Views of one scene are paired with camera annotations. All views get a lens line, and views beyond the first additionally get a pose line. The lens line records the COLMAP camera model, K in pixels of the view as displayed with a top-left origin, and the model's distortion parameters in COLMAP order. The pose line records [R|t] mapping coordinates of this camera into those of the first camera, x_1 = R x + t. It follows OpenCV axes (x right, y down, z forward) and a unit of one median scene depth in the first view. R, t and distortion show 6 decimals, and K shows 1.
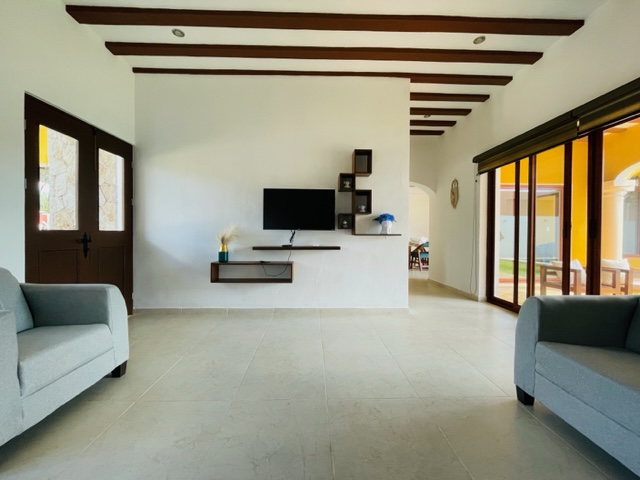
lens RADIAL K [[261.0, 0, 320.7], [0, 261.0, 240.2], [0, 0, 1]] dist [0.001553, 0.000312]
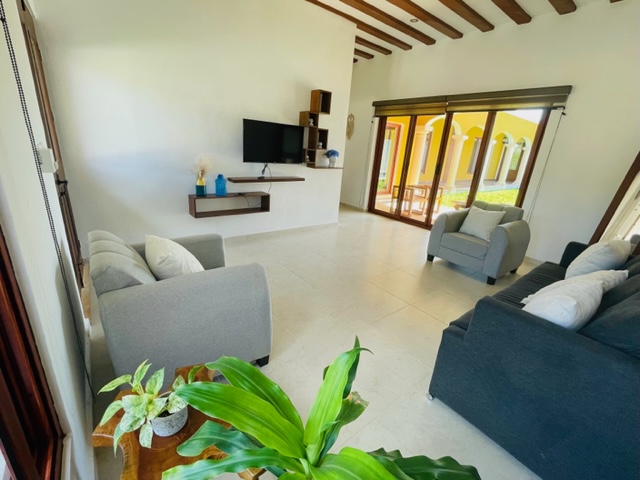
lens RADIAL K [[278.1, 0, 319.8], [0, 278.1, 238.5], [0, 0, 1]] dist [-0.000615, -0.000077]
pose [[0.805336, -0.134918, 0.577262, -0.623260], [-0.060159, 0.950131, 0.305992, -0.103389], [-0.589758, -0.281154, 0.757058, -0.075079]]
